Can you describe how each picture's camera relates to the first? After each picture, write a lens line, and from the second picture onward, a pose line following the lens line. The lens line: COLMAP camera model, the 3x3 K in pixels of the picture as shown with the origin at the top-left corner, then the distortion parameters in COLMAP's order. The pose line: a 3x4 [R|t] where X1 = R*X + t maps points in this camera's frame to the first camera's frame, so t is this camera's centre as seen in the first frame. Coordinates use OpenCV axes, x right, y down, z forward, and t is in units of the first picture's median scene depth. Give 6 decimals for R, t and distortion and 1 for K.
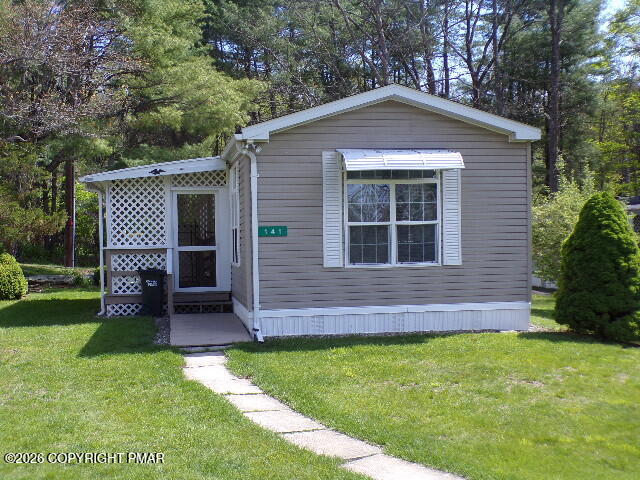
lens RADIAL K [[837.8, 0, 320.6], [0, 837.8, 240.2], [0, 0, 1]] dist [0.006660, 0.000000]
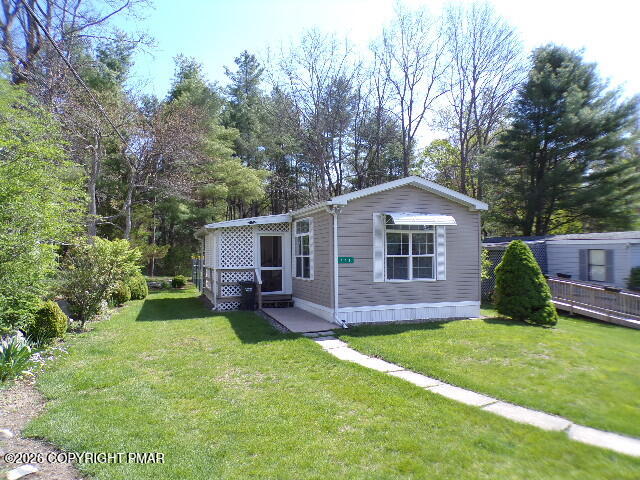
lens RADIAL K [[428.7, 0, 325.4], [0, 428.7, 236.6], [0, 0, 1]] dist [0.031573, -0.006690]
pose [[0.982920, 0.019206, 0.183028, -0.246464], [-0.009485, 0.998505, -0.053836, -0.010732], [-0.183788, 0.051180, 0.981633, 0.167739]]
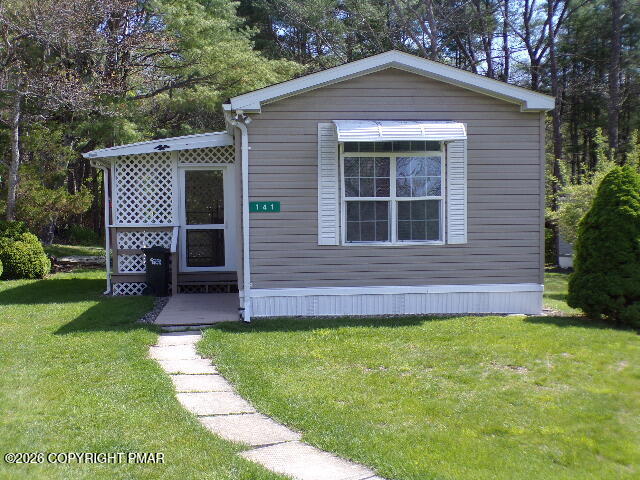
lens RADIAL K [[837.8, 0, 321.0], [0, 837.8, 241.2], [0, 0, 1]] dist [0.006660, 0.000000]
pose [[0.996310, 0.006362, -0.085596, 0.086663], [-0.005030, 0.999863, 0.015762, 0.012928], [0.085684, -0.015273, 0.996205, 0.053796]]
